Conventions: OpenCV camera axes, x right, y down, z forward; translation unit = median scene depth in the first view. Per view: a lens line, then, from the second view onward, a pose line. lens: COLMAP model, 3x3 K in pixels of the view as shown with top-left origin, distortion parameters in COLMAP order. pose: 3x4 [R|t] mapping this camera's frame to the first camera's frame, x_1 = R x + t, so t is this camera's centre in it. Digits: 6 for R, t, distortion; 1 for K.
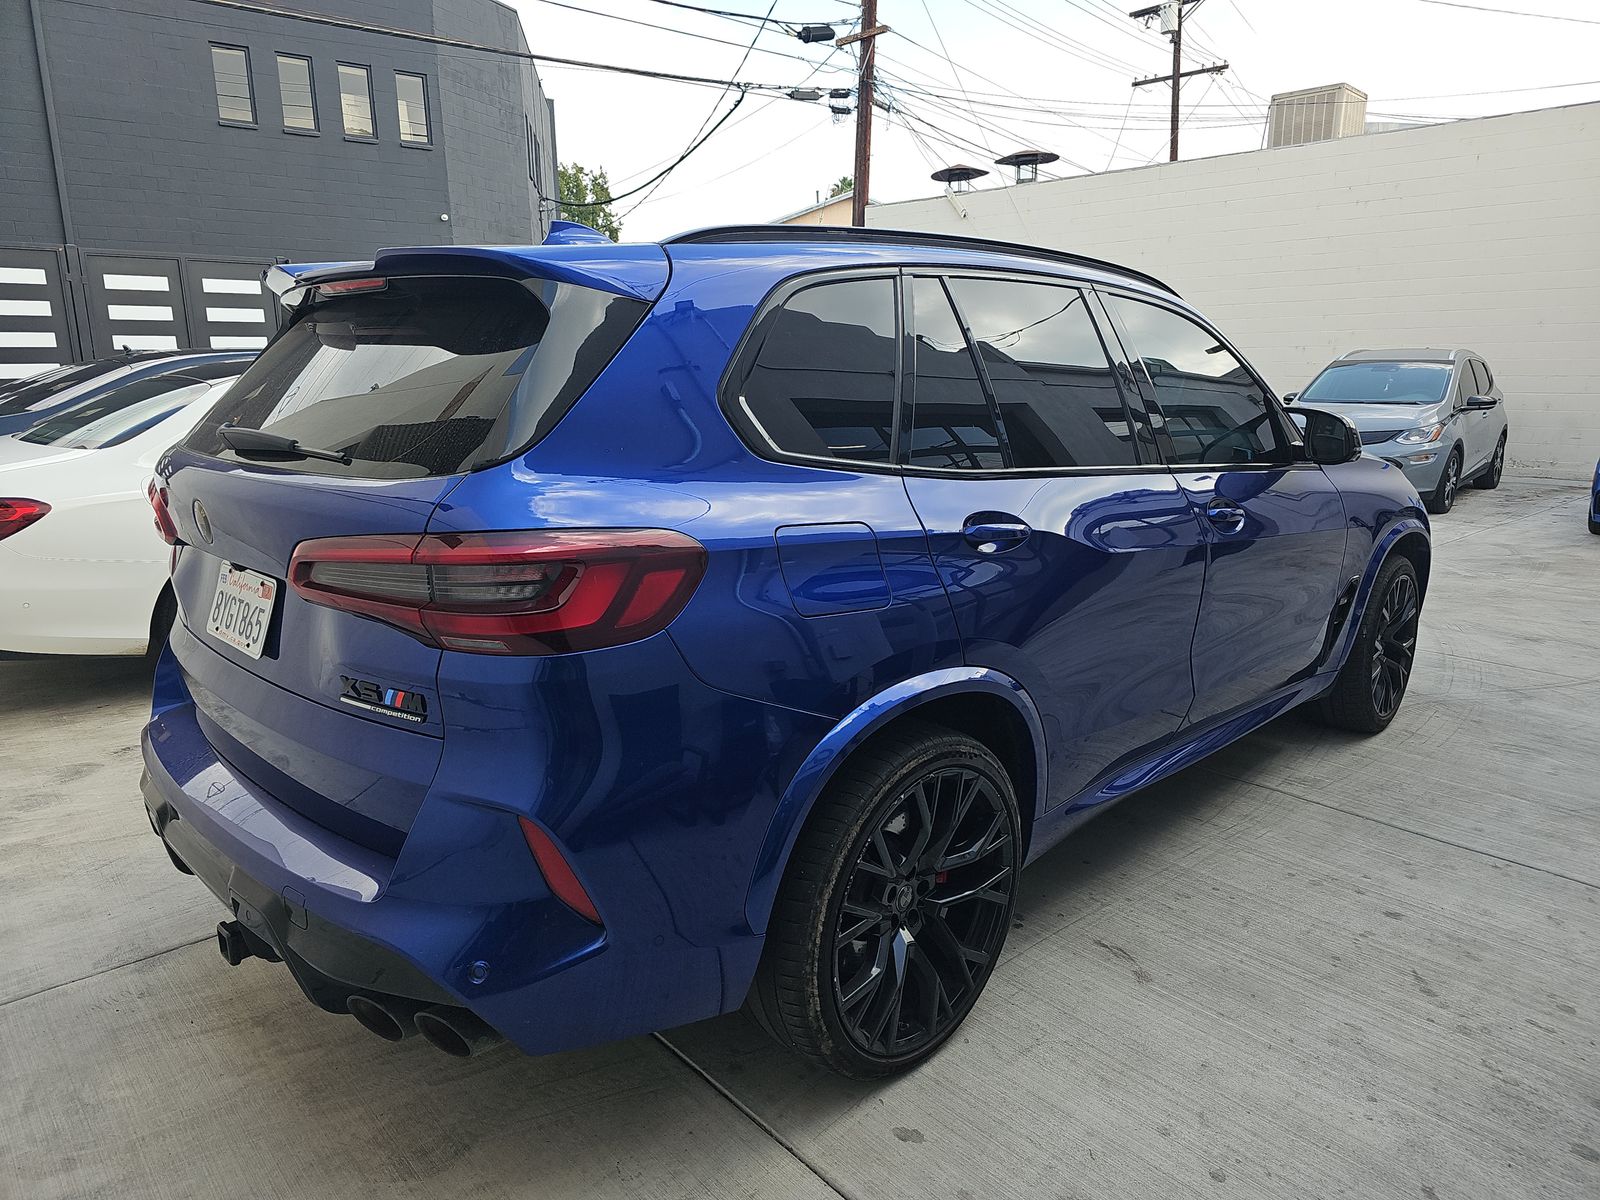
lens RADIAL K [[1077.1, 0, 828.8], [0, 1077.1, 603.4], [0, 0, 1]] dist [-0.002324, -0.031517]
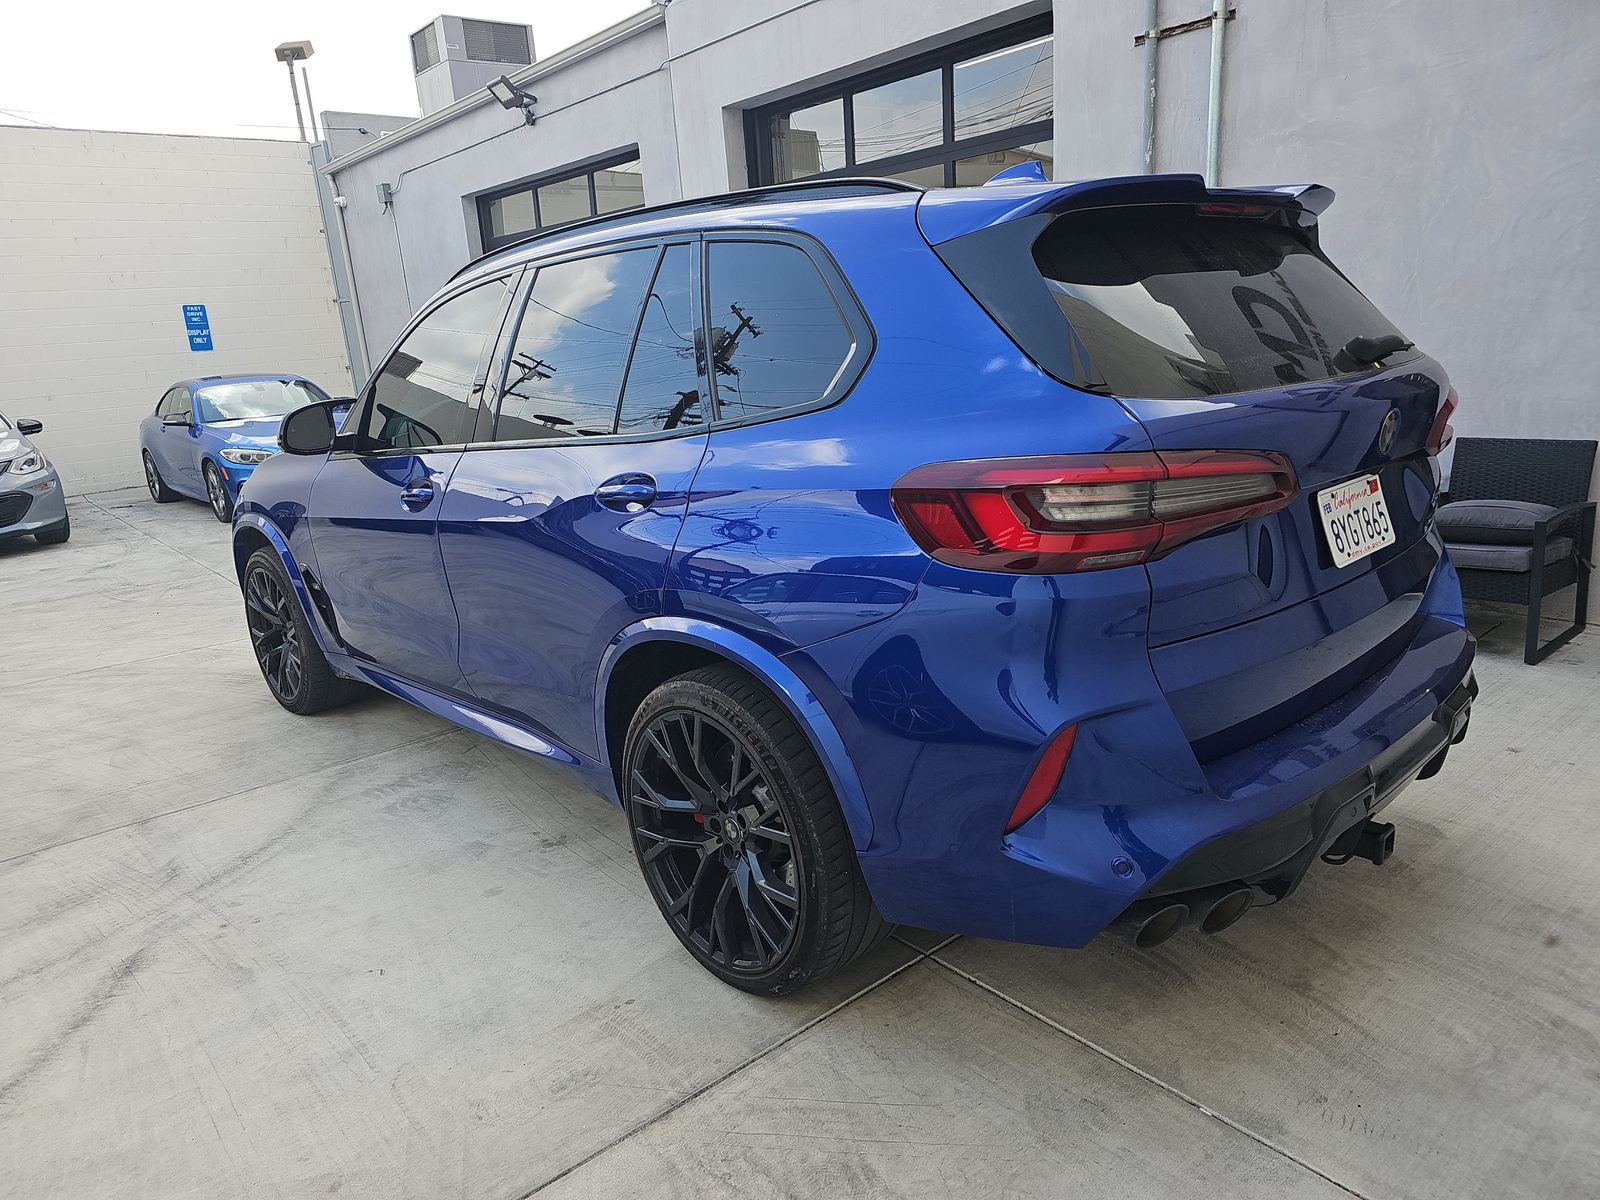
lens RADIAL K [[1077.1, 0, 828.8], [0, 1077.1, 603.4], [0, 0, 1]] dist [-0.002324, -0.031517]
pose [[0.029832, -0.270822, 0.962167, -1.552217], [0.269274, 0.929186, 0.253190, -0.309691], [-0.962602, 0.251533, 0.100645, 1.396359]]
